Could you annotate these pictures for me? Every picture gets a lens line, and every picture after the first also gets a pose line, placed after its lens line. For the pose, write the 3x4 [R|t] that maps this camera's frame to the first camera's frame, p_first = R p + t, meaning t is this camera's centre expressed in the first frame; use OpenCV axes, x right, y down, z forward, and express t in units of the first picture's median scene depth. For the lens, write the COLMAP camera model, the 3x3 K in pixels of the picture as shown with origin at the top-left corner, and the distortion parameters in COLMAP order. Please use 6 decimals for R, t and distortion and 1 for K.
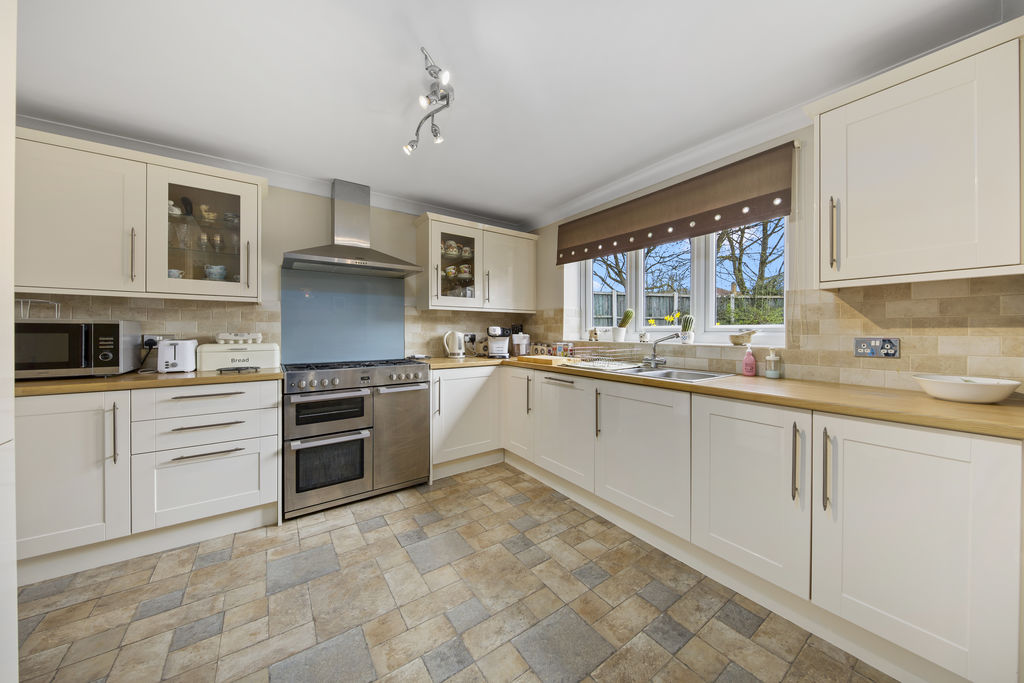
lens RADIAL K [[346.0, 0, 522.6], [0, 346.0, 331.0], [0, 0, 1]] dist [0.022262, -0.007481]
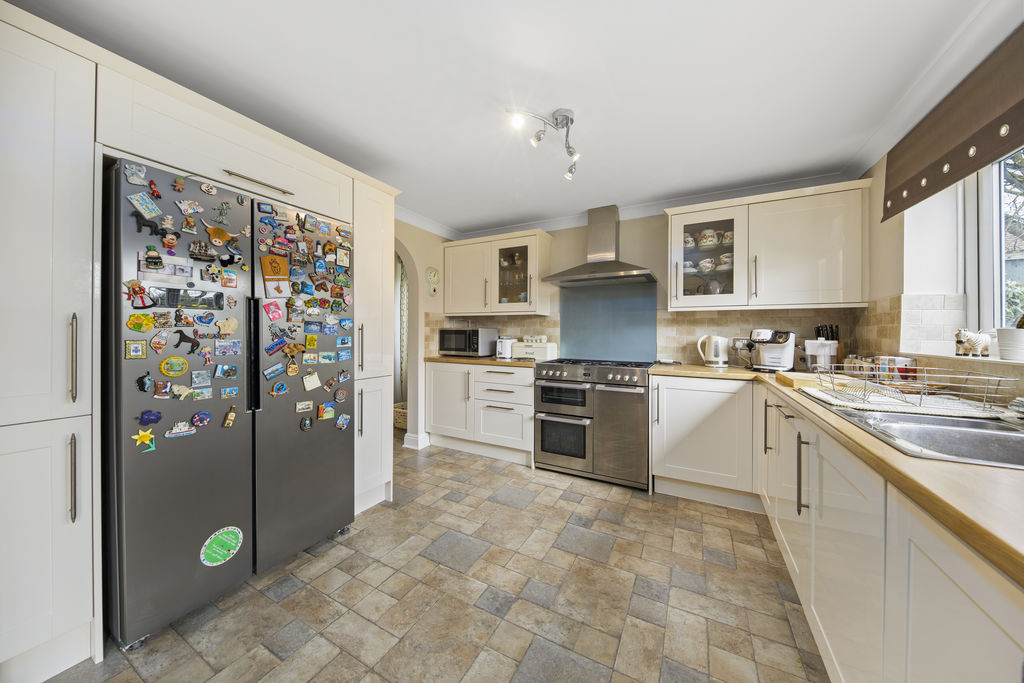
lens RADIAL K [[346.0, 0, 522.6], [0, 346.0, 331.0], [0, 0, 1]] dist [0.022262, -0.007481]
pose [[0.447248, -0.004755, -0.894397, 0.520501], [-0.004643, 0.999960, -0.007638, -0.000925], [0.894398, 0.007569, 0.447208, 0.296784]]
